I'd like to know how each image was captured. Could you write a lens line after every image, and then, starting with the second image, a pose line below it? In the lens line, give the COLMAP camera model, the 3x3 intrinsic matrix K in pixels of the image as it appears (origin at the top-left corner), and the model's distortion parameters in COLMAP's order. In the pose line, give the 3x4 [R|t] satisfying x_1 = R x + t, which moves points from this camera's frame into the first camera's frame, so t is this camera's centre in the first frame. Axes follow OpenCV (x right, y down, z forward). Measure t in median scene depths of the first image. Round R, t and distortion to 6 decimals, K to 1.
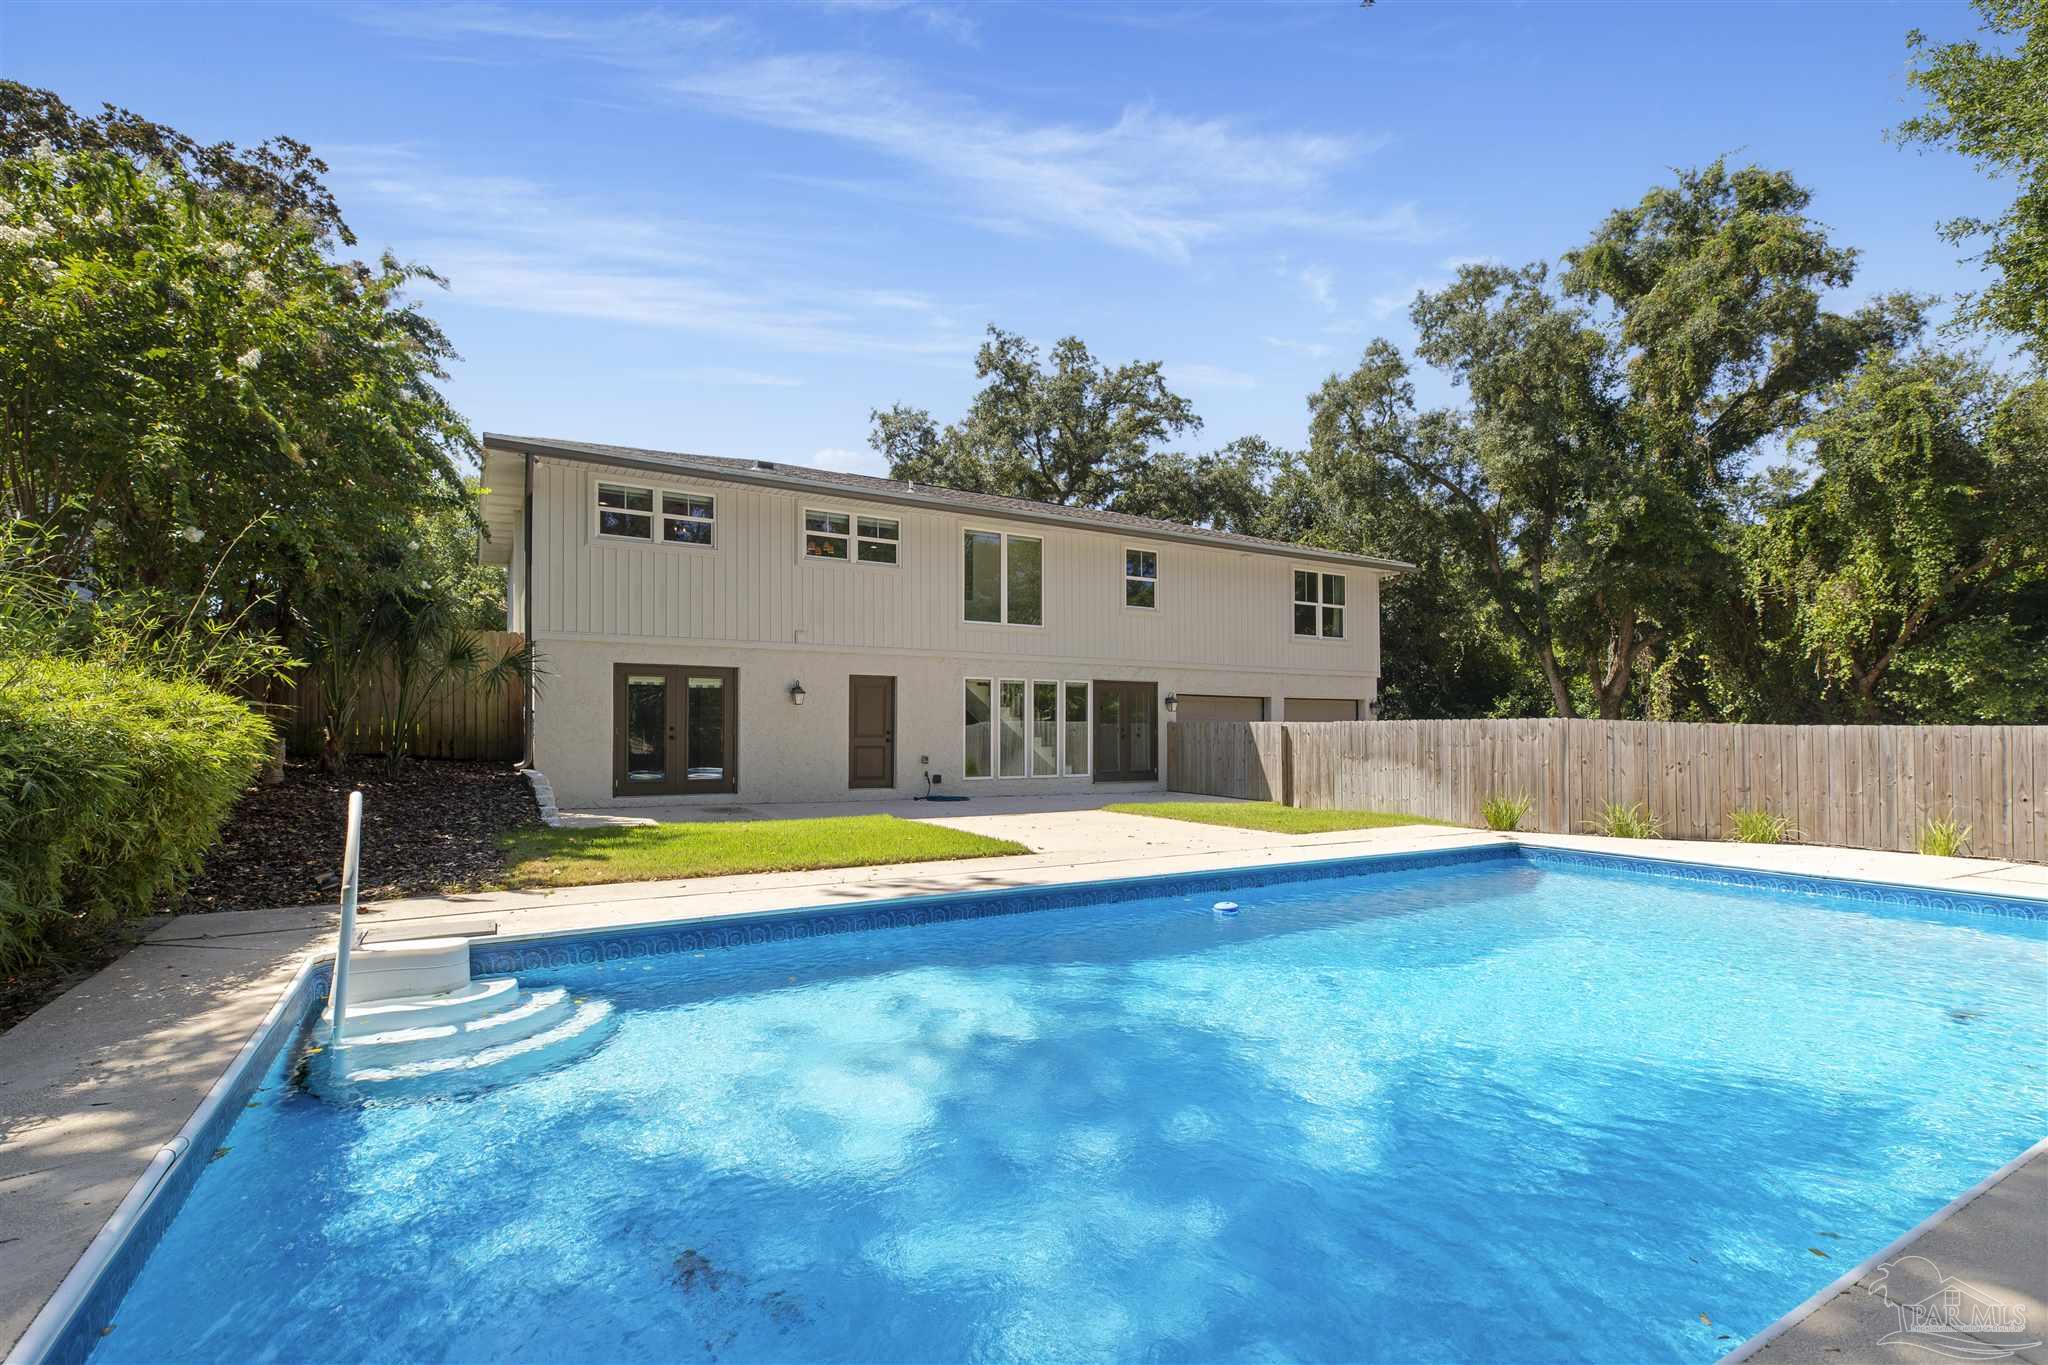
lens RADIAL K [[937.0, 0, 1024.0], [0, 937.0, 682.5], [0, 0, 1]] dist [-0.001576, -0.000005]
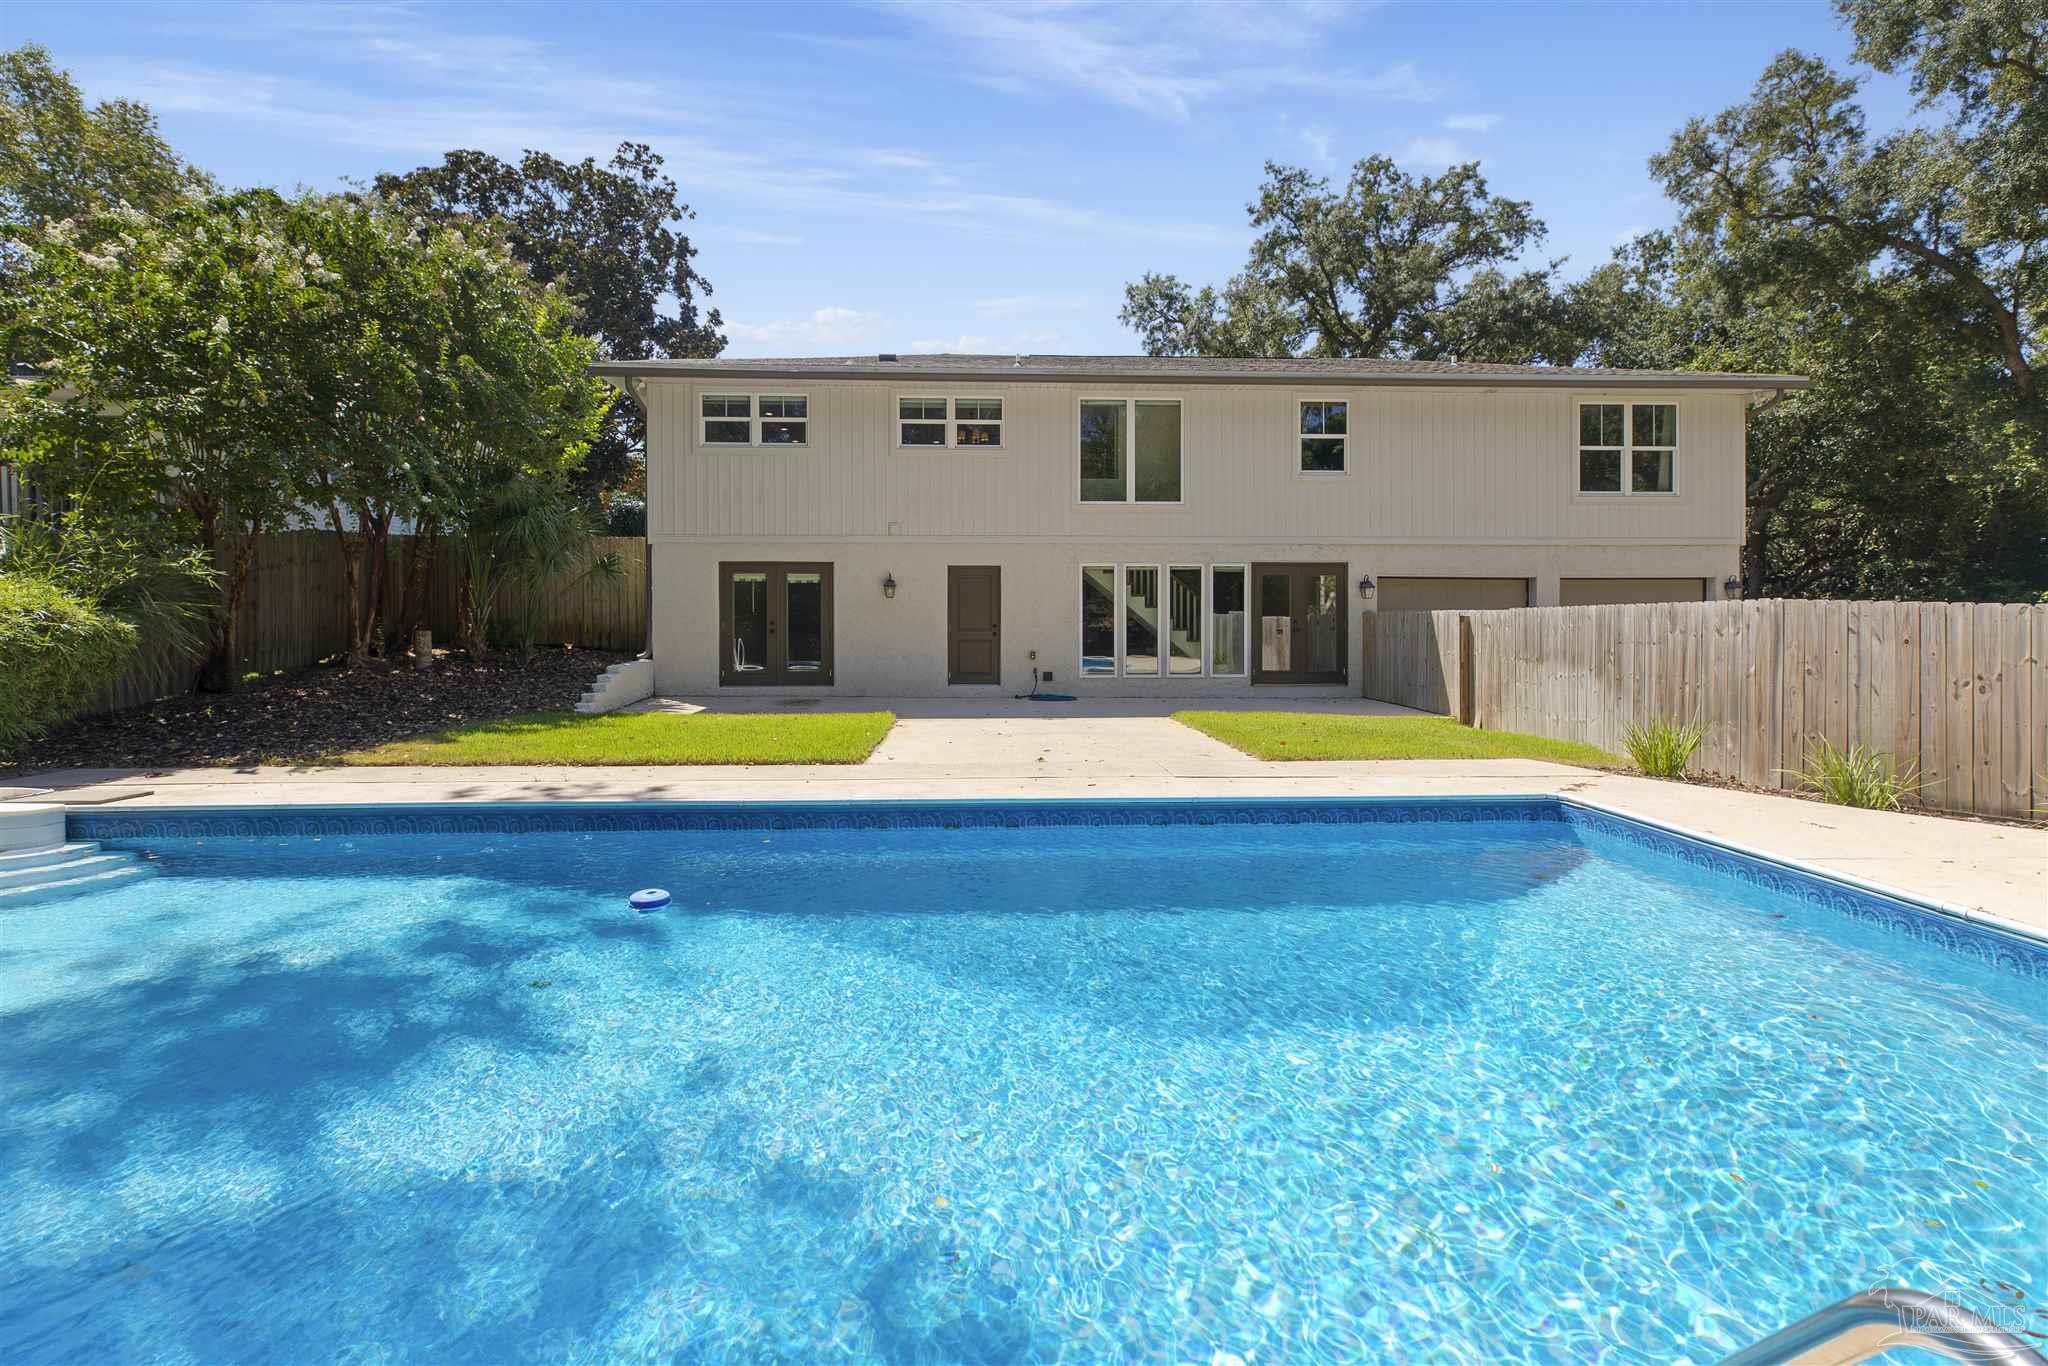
lens RADIAL K [[938.6, 0, 1024.5], [0, 938.6, 613.5], [0, 0, 1]] dist [-0.000913, -0.000026]
pose [[0.883343, -0.009015, -0.468641, 0.310304], [0.027632, 0.999078, 0.032865, 0.010349], [0.467912, -0.041980, 0.882777, 0.172501]]
